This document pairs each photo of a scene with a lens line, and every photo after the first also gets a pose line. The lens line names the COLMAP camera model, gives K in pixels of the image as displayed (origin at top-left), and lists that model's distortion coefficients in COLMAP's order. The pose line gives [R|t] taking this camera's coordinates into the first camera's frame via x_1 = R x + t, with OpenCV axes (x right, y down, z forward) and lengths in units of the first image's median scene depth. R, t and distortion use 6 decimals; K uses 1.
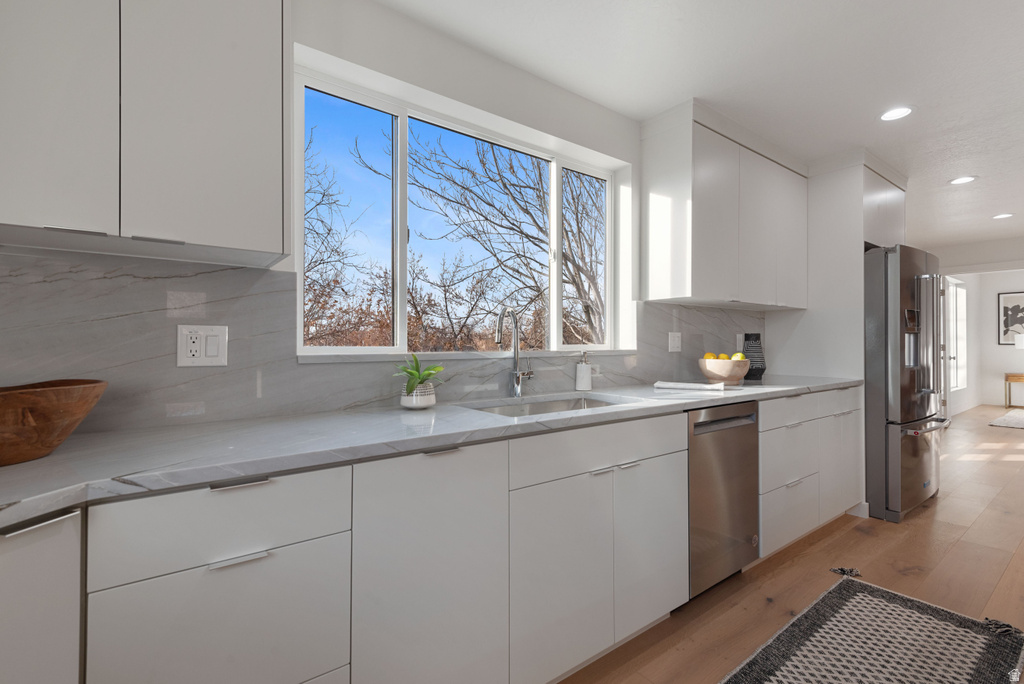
lens RADIAL K [[466.0, 0, 513.2], [0, 466.0, 345.9], [0, 0, 1]] dist [0.028579, -0.009641]
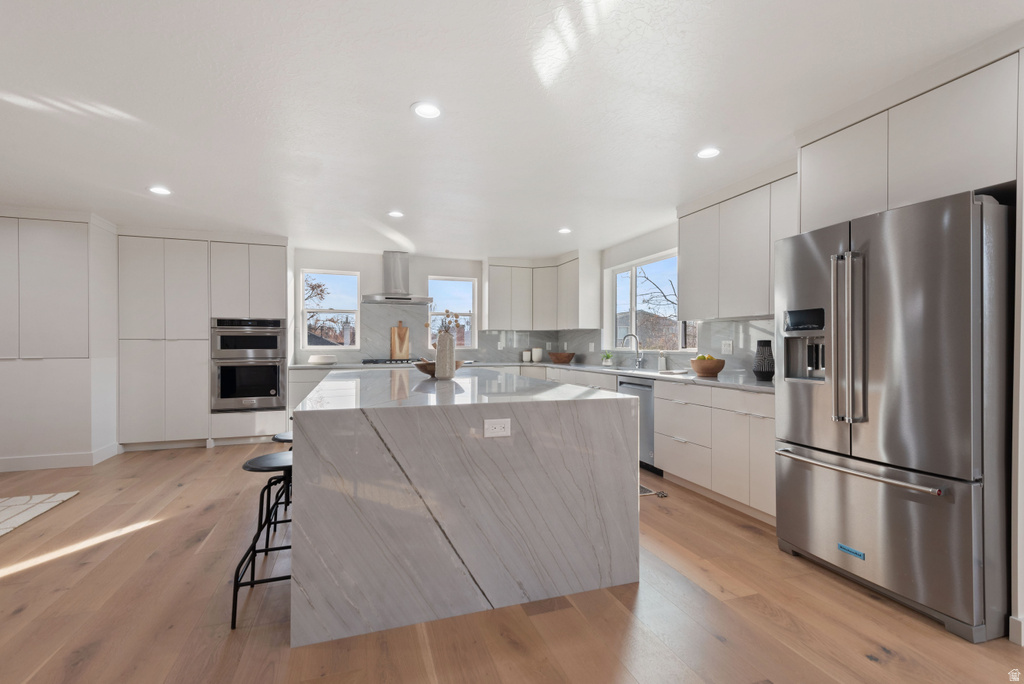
lens RADIAL K [[466.0, 0, 513.2], [0, 466.0, 345.9], [0, 0, 1]] dist [0.028579, -0.009641]
pose [[-0.316460, 0.000636, -0.948606, 2.554549], [-0.007163, 0.999970, 0.003060, -0.015064], [0.948579, 0.007763, -0.316445, 1.122081]]
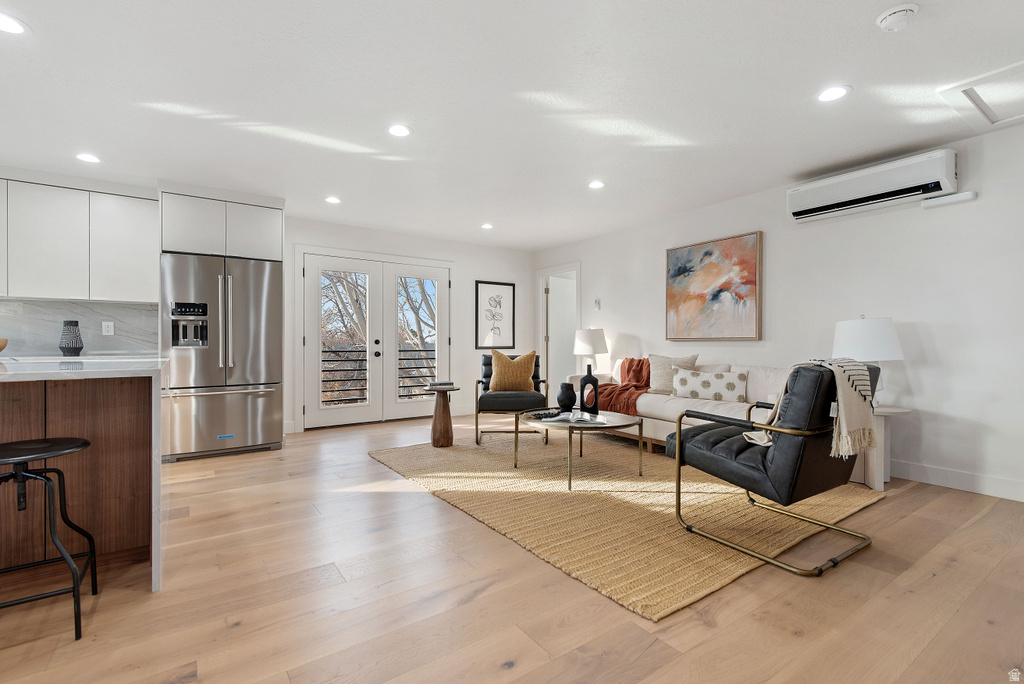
lens RADIAL K [[467.6, 0, 516.0], [0, 467.6, 342.7], [0, 0, 1]] dist [0.036060, -0.016889]
pose [[0.999336, -0.000760, -0.036423, 2.594561], [0.000619, 0.999992, -0.003895, 0.059453], [0.036426, 0.003870, 0.999329, -0.414730]]
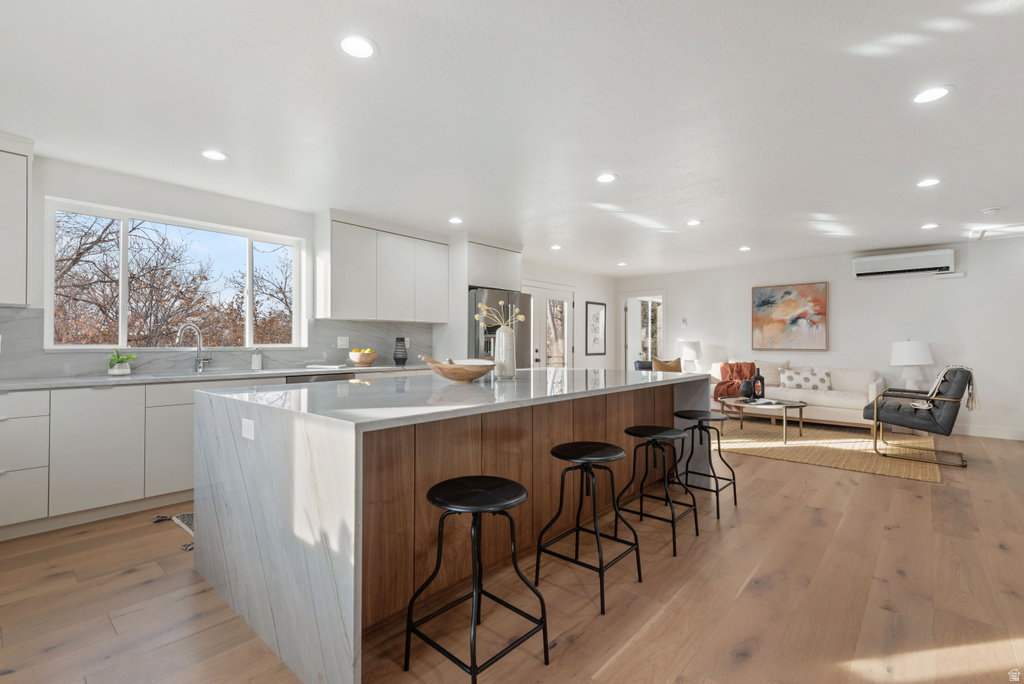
lens RADIAL K [[468.6, 0, 515.6], [0, 468.6, 337.8], [0, 0, 1]] dist [0.025992, -0.009270]
pose [[0.979651, 0.003136, 0.200684, 0.833888], [0.000033, 0.999875, -0.015789, 0.002091], [-0.200709, 0.015474, 0.979529, -1.065780]]
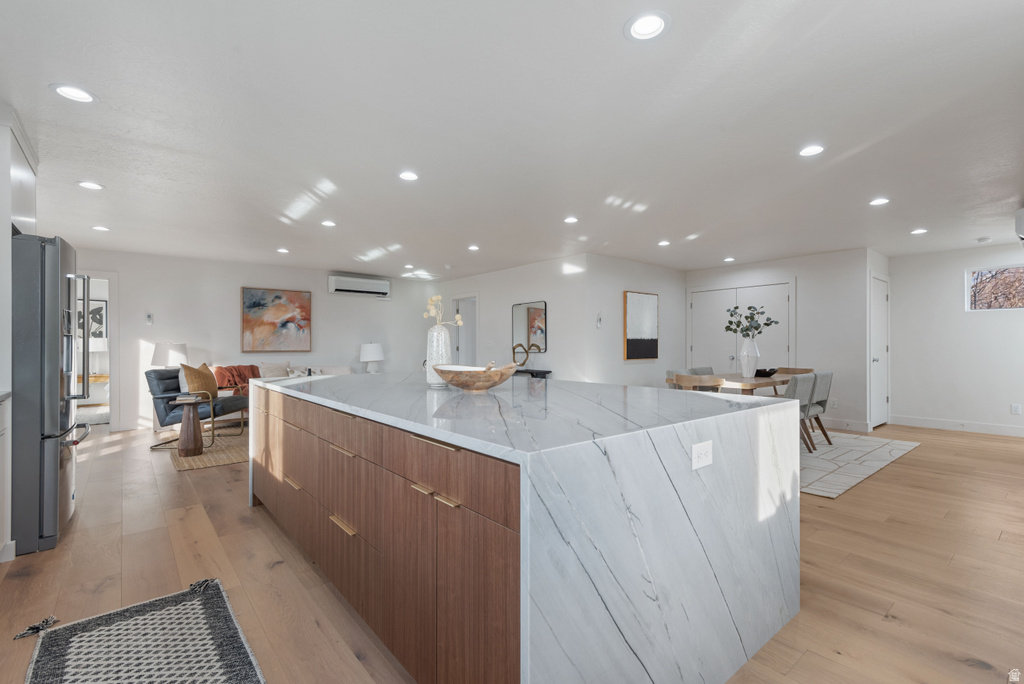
lens RADIAL K [[466.0, 0, 513.2], [0, 466.0, 345.9], [0, 0, 1]] dist [0.028579, -0.009641]
pose [[-0.050144, -0.002571, 0.998739, -0.189371], [0.007203, 0.999970, 0.002935, -0.004907], [-0.998716, 0.007341, -0.050124, 0.270761]]
